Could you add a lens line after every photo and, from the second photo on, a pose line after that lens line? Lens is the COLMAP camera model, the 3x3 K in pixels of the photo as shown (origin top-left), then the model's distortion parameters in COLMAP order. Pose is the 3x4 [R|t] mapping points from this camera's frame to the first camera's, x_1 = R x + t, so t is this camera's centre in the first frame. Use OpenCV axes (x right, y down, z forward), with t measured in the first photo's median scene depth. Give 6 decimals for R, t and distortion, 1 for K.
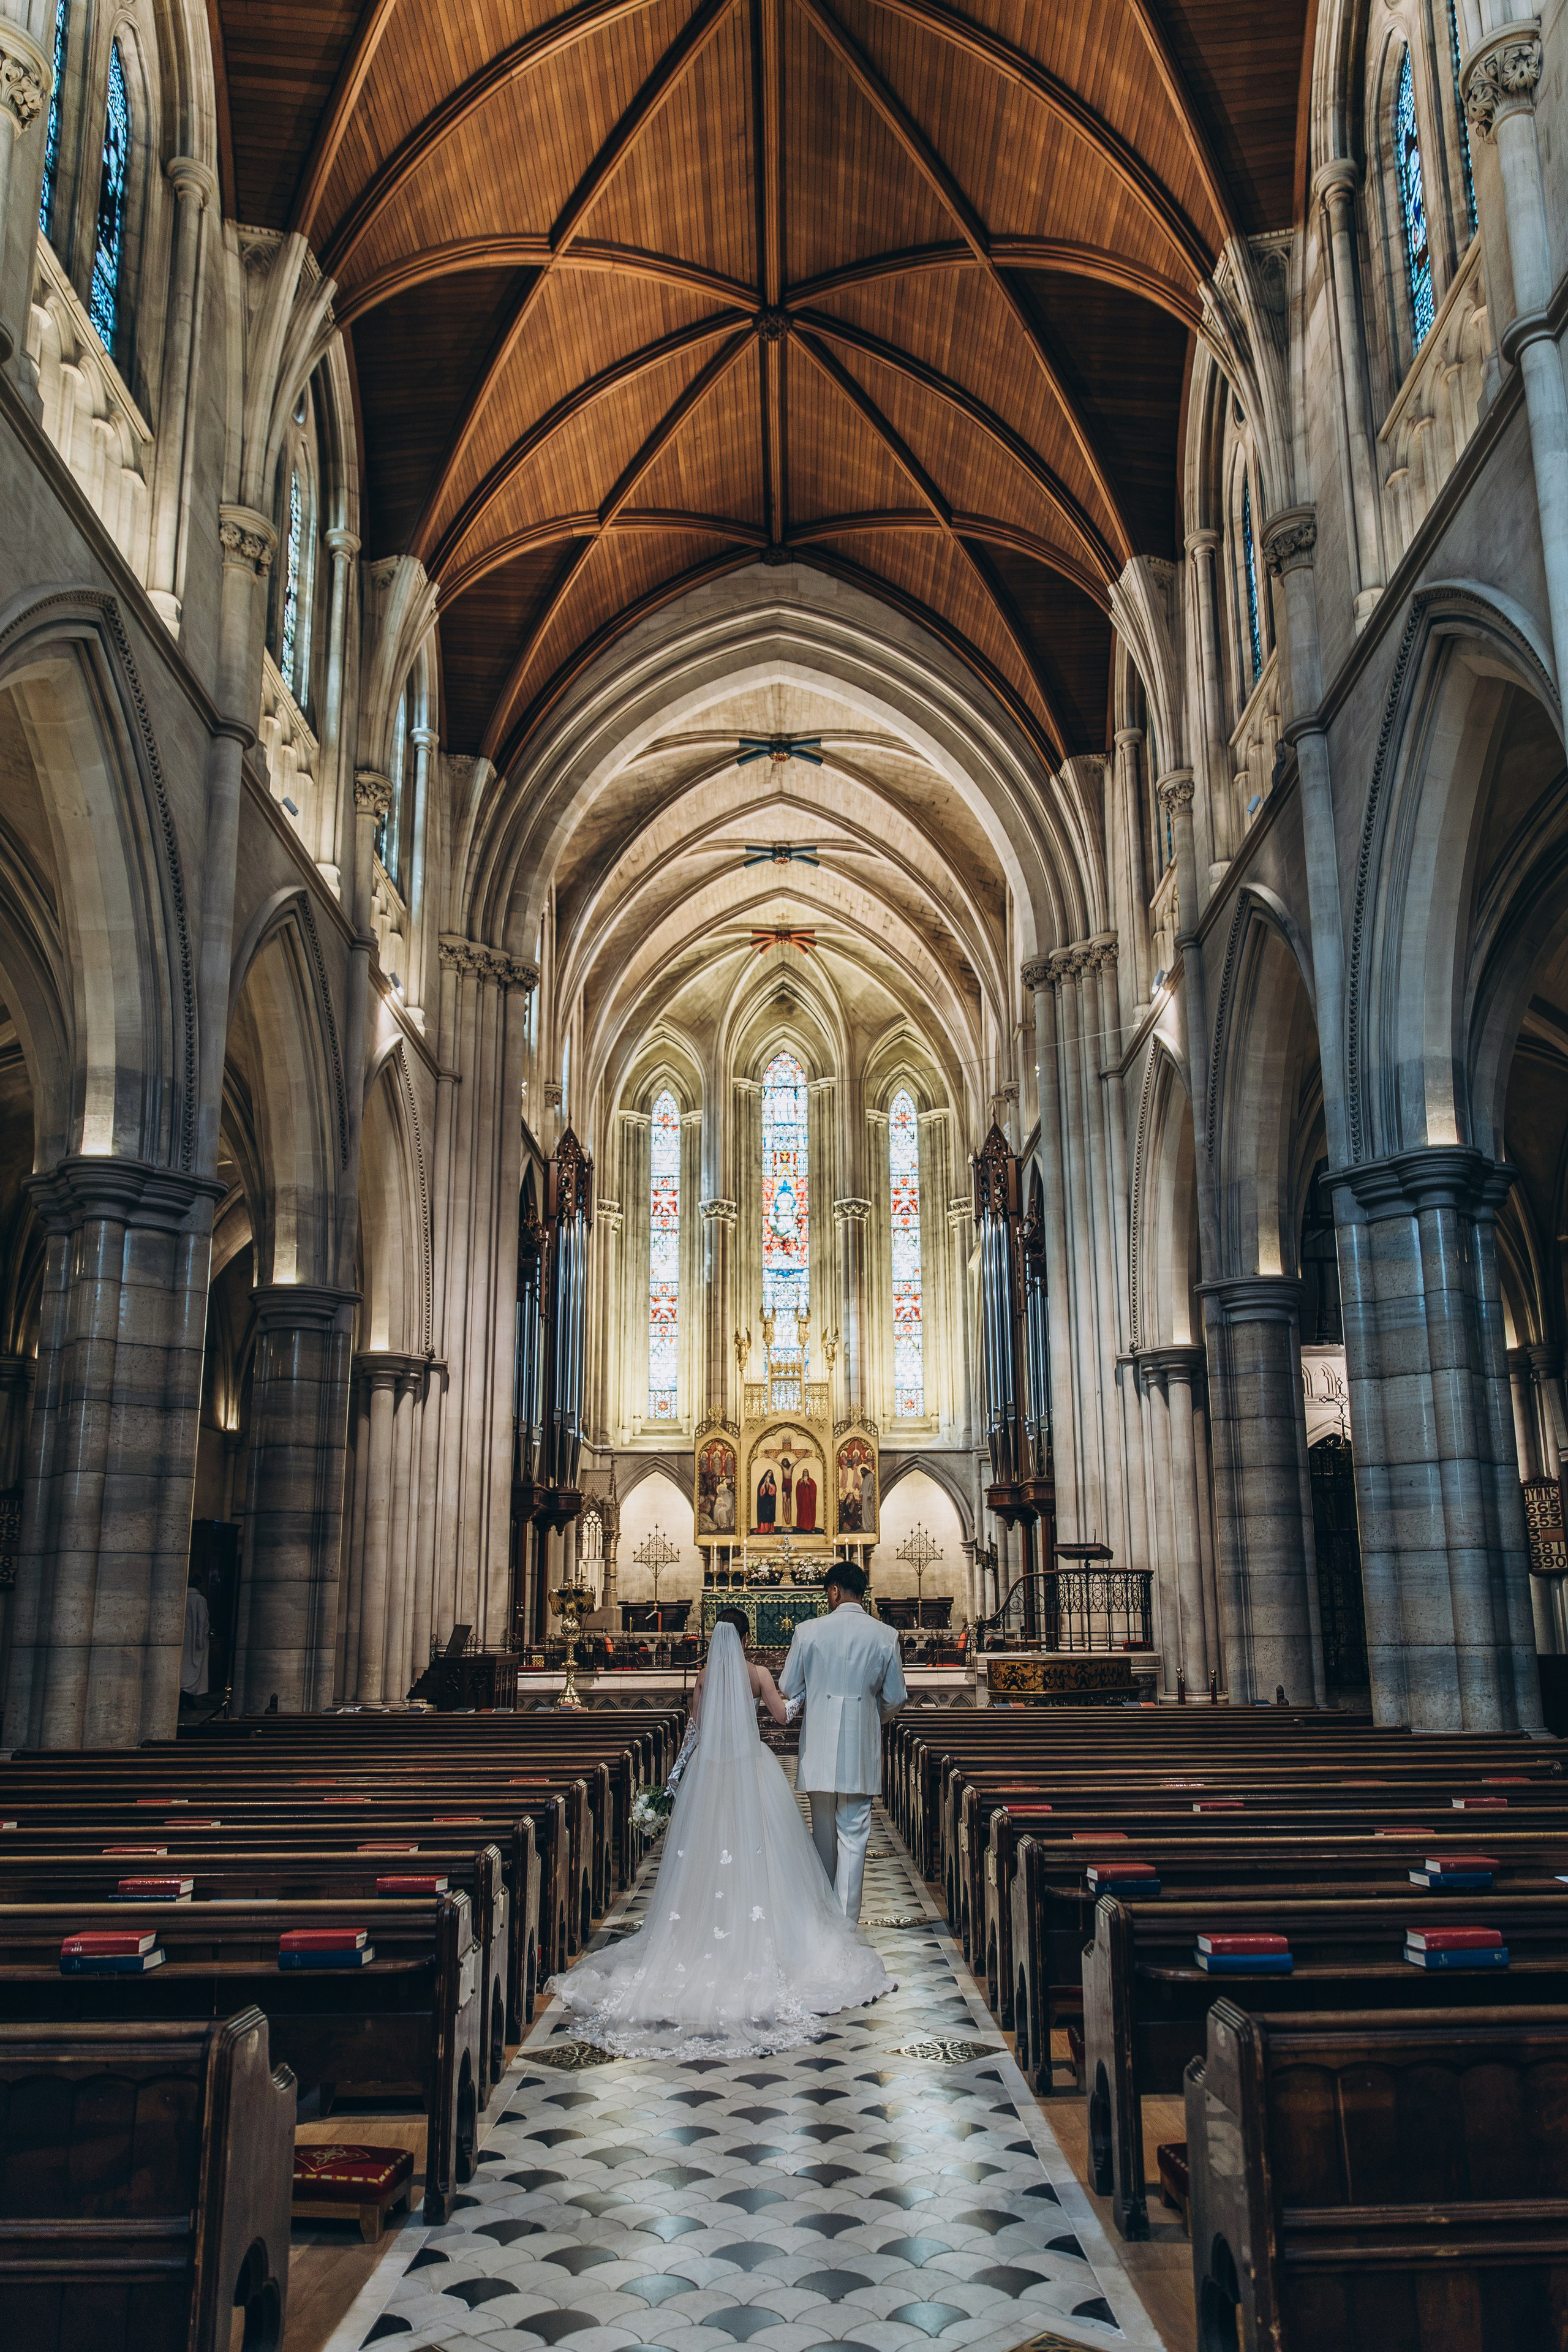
lens RADIAL K [[1691.2, 0, 818.4], [0, 1691.2, 1266.2], [0, 0, 1]] dist [0.010071, 0.000472]
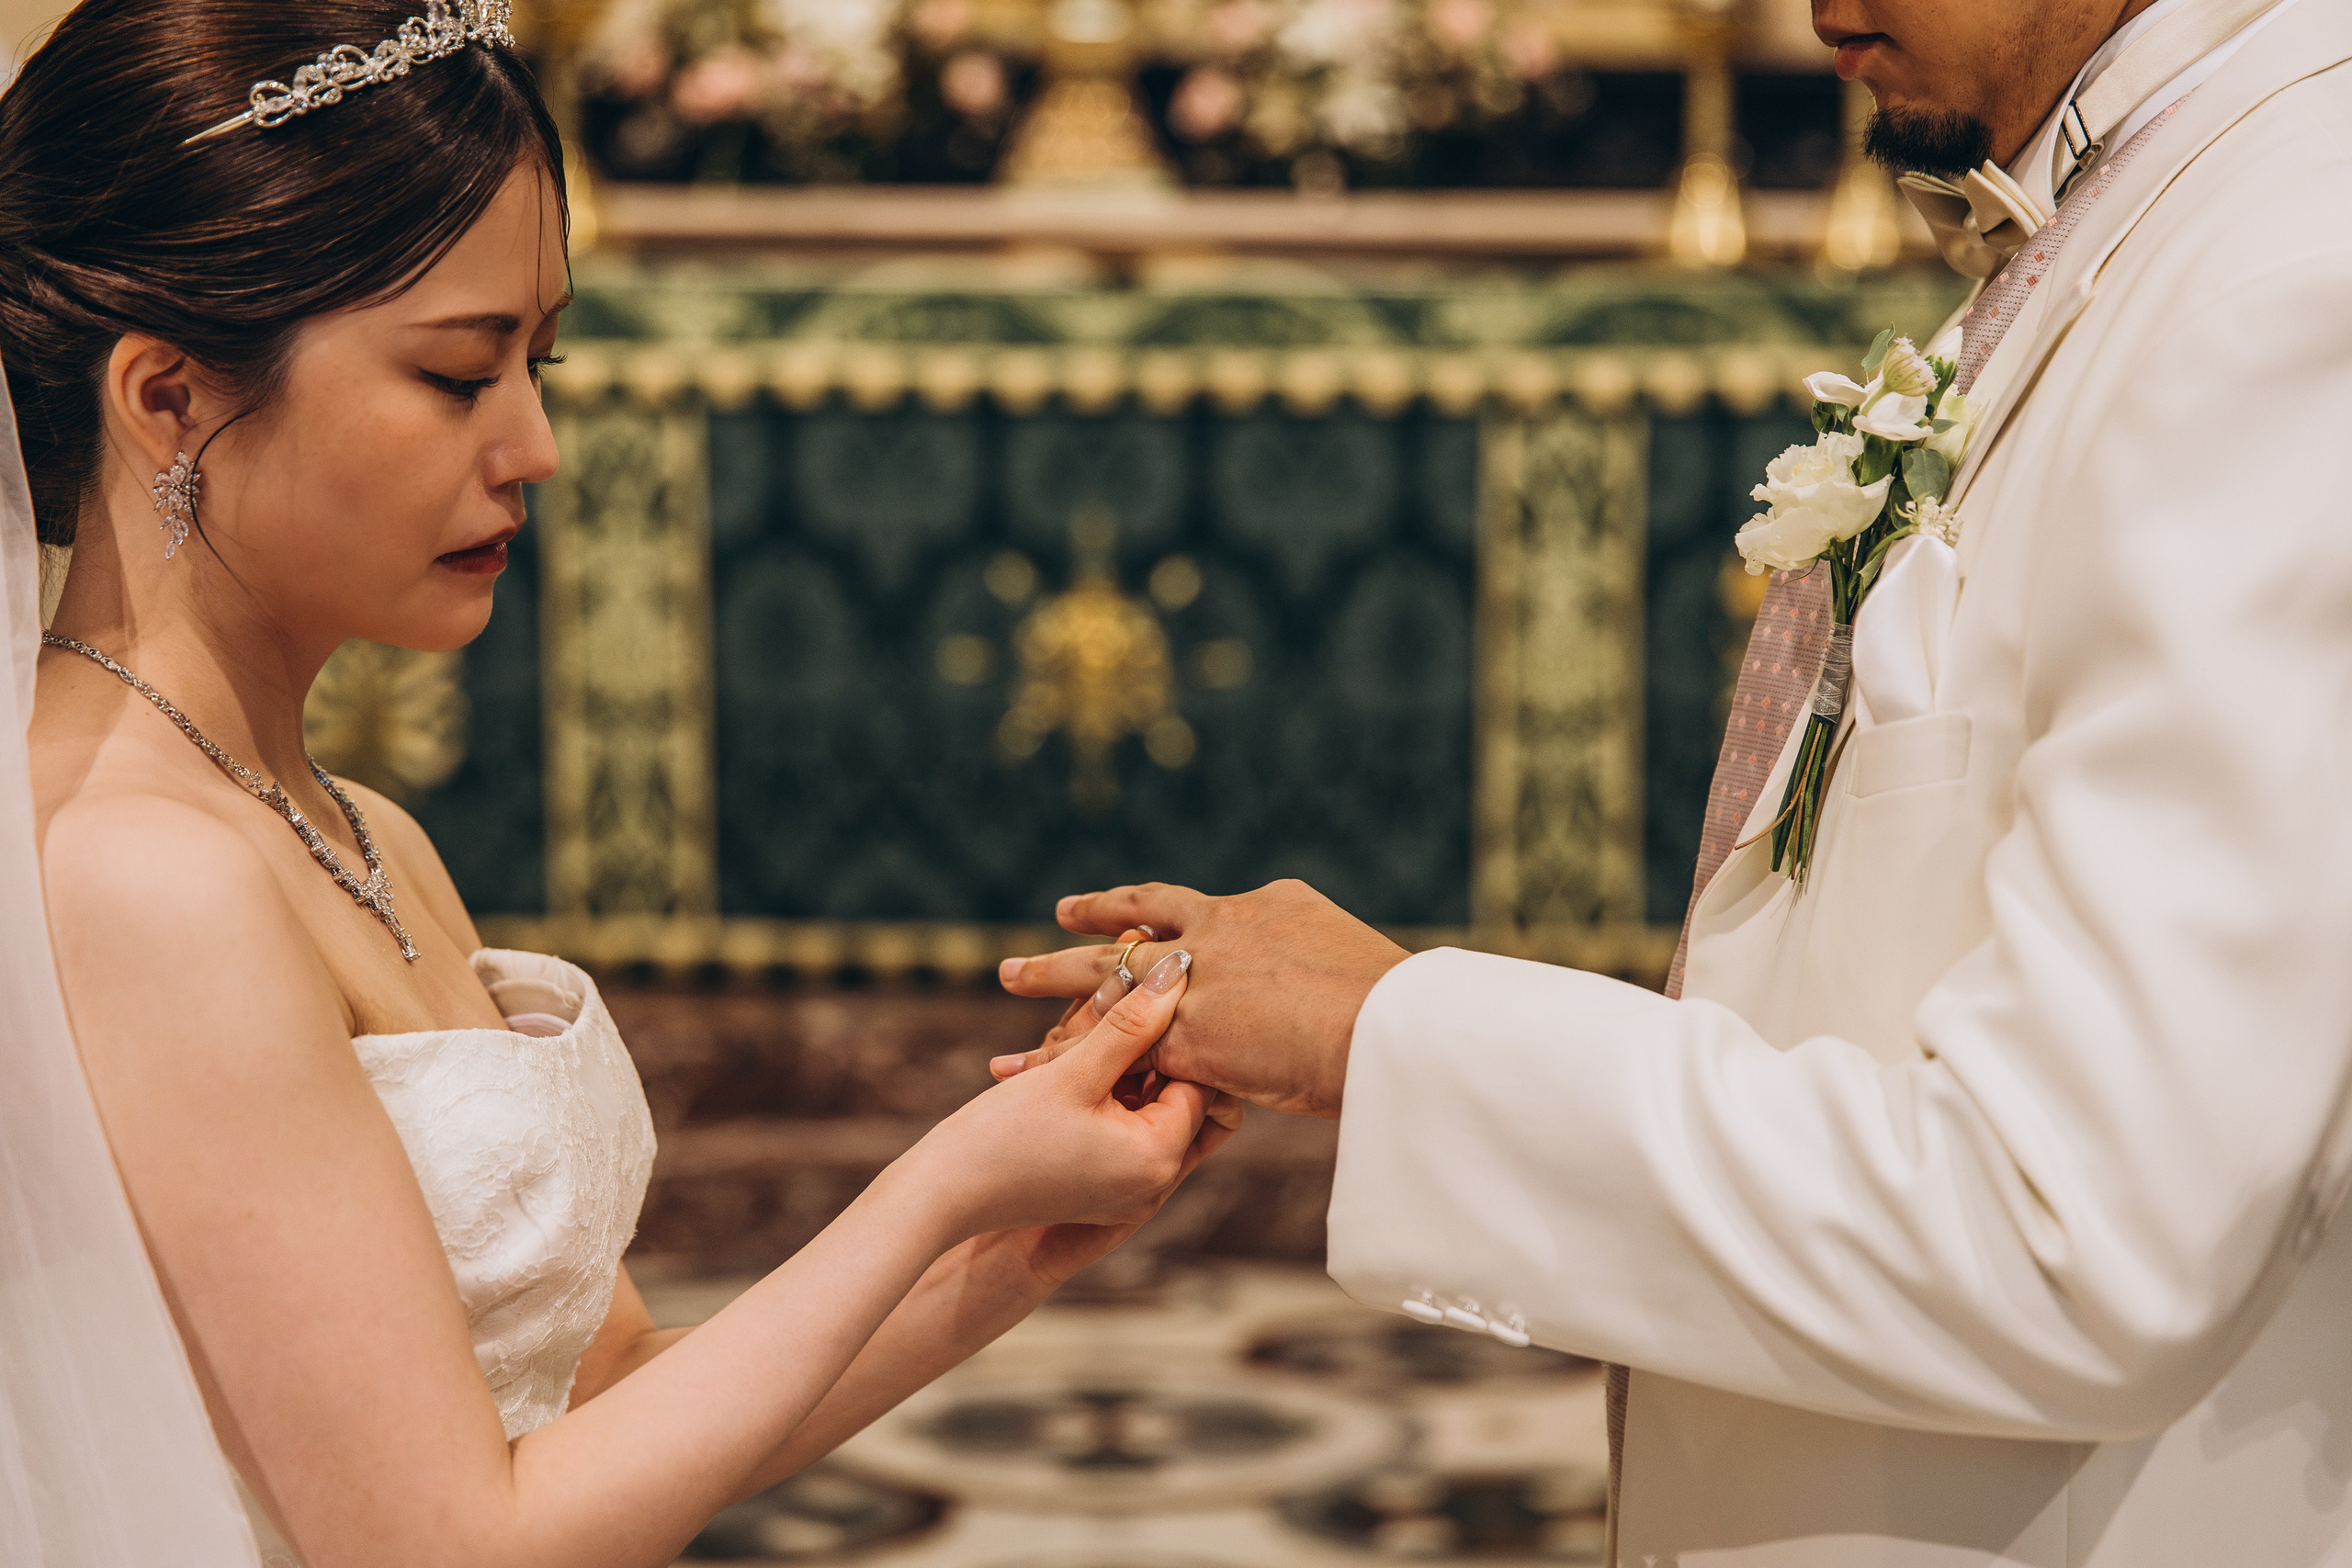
lens RADIAL K [[4571.8, 0, 1176.0], [0, 4571.8, 784.0], [0, 0, 1]] dist [-0.009012, -0.011644]
pose [[0.999660, 0.017852, 0.019000, -0.023680], [-0.022573, 0.957311, 0.288178, 0.196303], [-0.013044, -0.288509, 0.957388, 1.003790]]
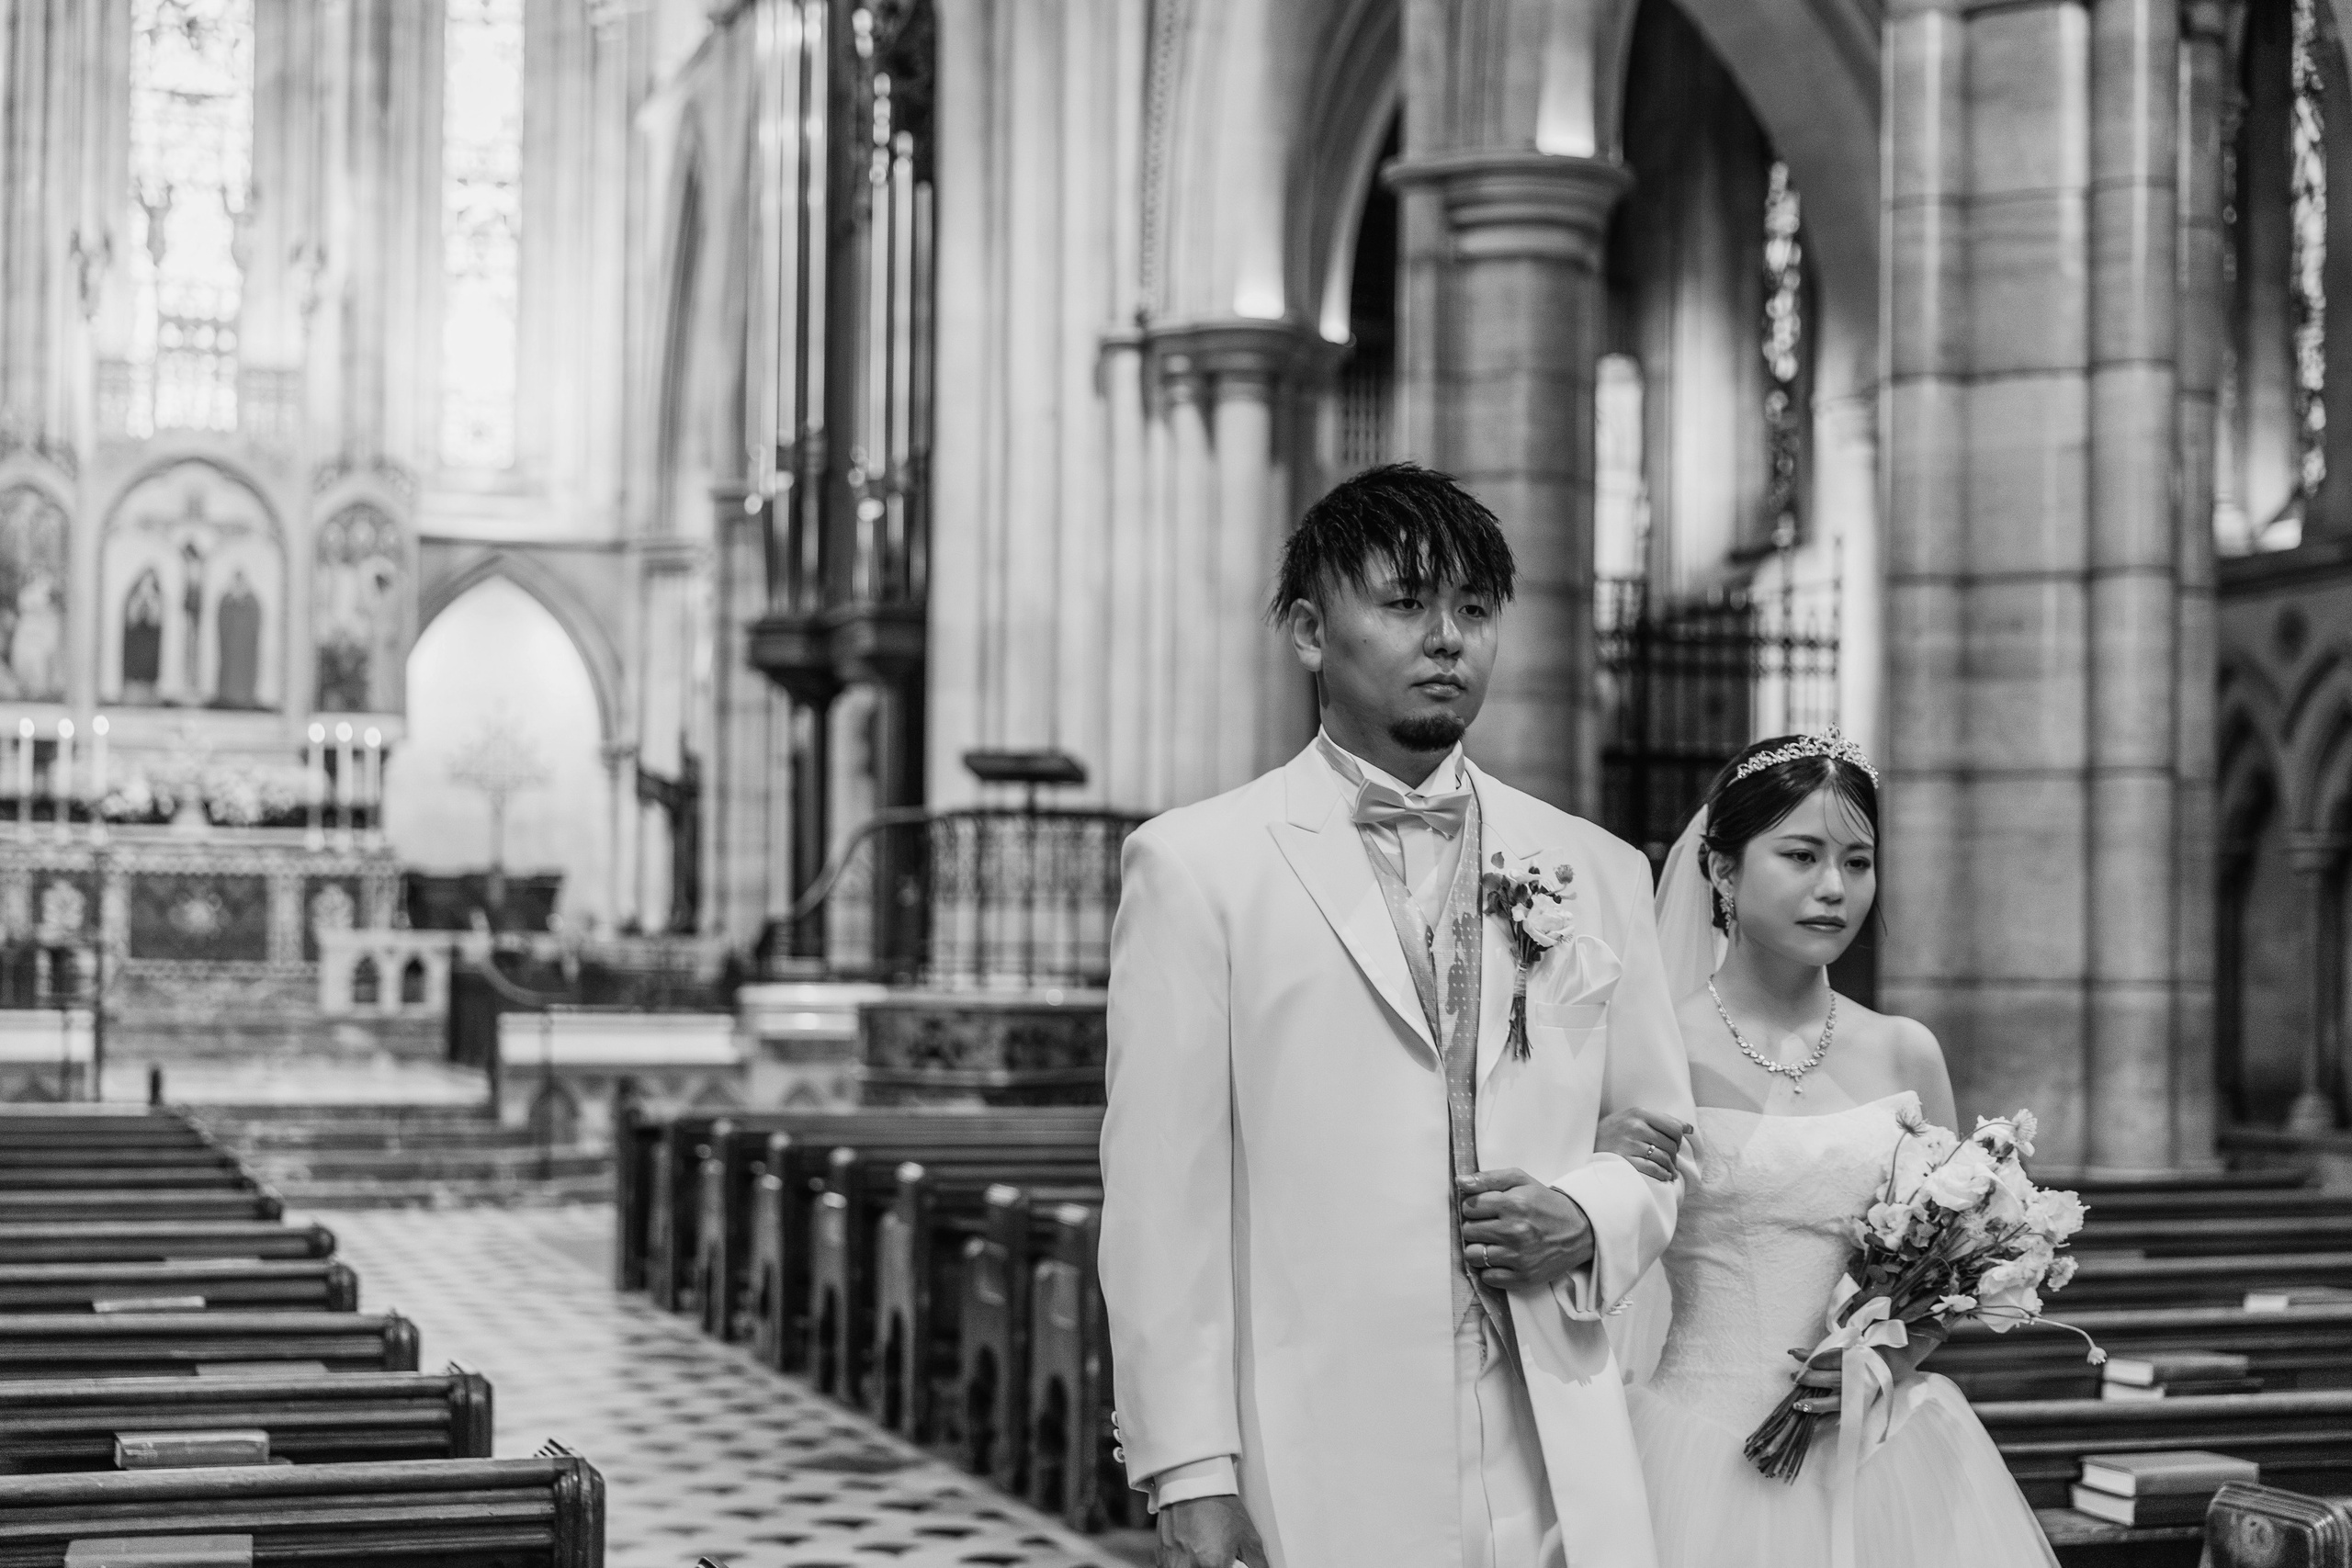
lens RADIAL K [[3573.9, 0, 1176.3], [0, 3573.9, 834.2], [0, 0, 1]] dist [0.022858, -0.084199]
pose [[0.953580, 0.031231, 0.299515, -0.069091], [-0.083867, 0.982799, 0.164535, 0.024606], [-0.289225, -0.182017, 0.939797, 0.093999]]
